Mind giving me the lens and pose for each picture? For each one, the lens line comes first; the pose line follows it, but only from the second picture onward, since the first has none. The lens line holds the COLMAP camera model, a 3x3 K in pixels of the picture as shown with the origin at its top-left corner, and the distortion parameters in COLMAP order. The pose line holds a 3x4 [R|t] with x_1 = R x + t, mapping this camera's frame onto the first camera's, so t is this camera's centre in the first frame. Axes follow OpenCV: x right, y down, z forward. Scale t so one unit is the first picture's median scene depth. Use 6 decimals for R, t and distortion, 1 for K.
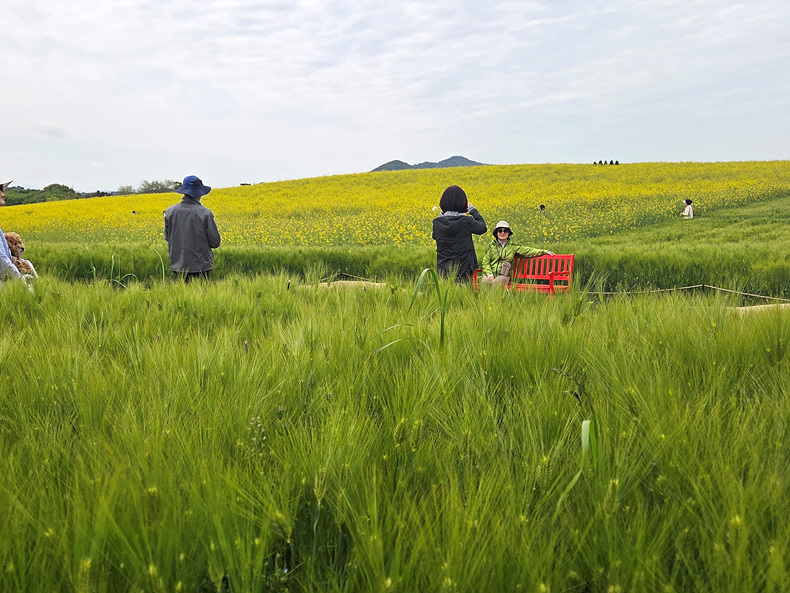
lens RADIAL K [[735.4, 0, 397.9], [0, 735.4, 296.2], [0, 0, 1]] dist [-0.019700, 0.000000]
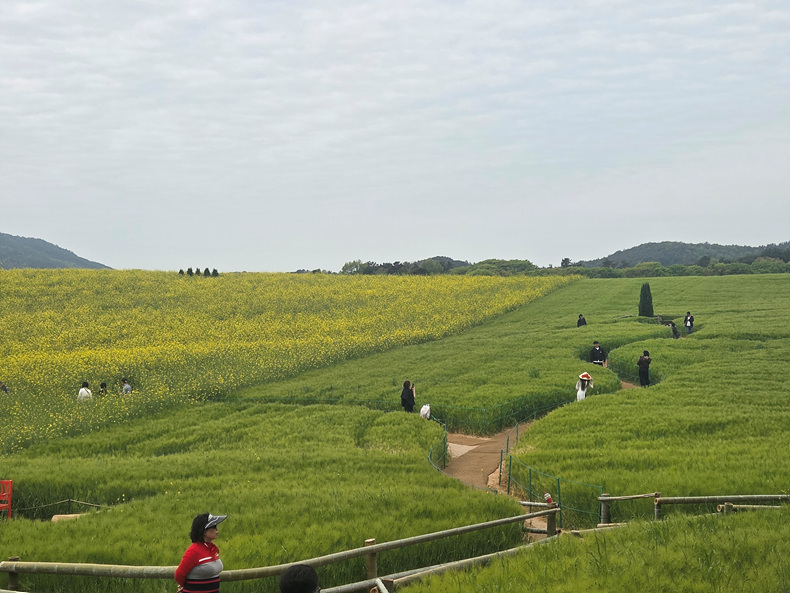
lens RADIAL K [[1424.1, 0, 396.8], [0, 1424.1, 294.7], [0, 0, 1]] dist [0.066067, 0.000000]
pose [[0.931420, 0.002795, 0.363935, -0.002104], [0.045552, 0.991212, -0.124193, -0.004031], [-0.361084, 0.132254, 0.923108, -0.213764]]
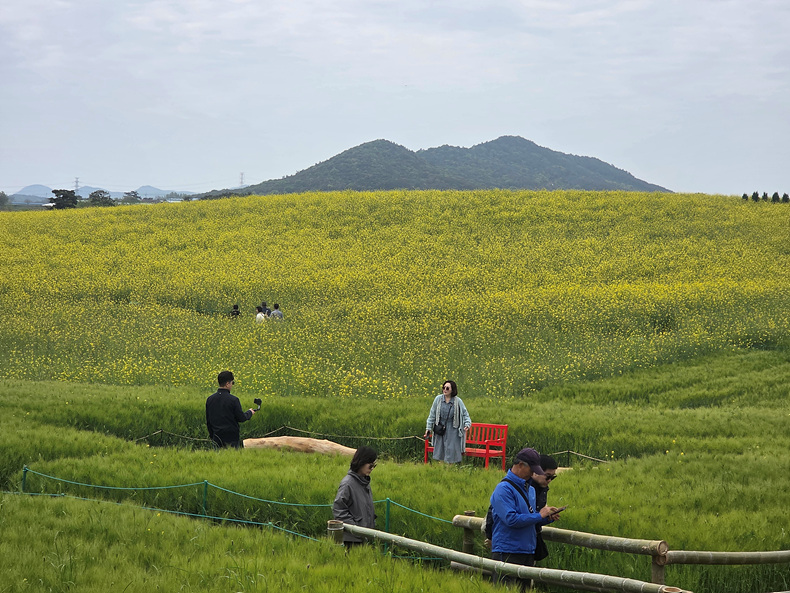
lens RADIAL K [[1634.4, 0, 392.1], [0, 1634.4, 299.4], [0, 0, 1]] dist [0.070392, 0.000000]
pose [[0.999637, 0.026234, 0.006175, 0.008750], [-0.025643, 0.996338, -0.081566, -0.004308], [-0.008293, 0.081378, 0.996649, -0.207760]]
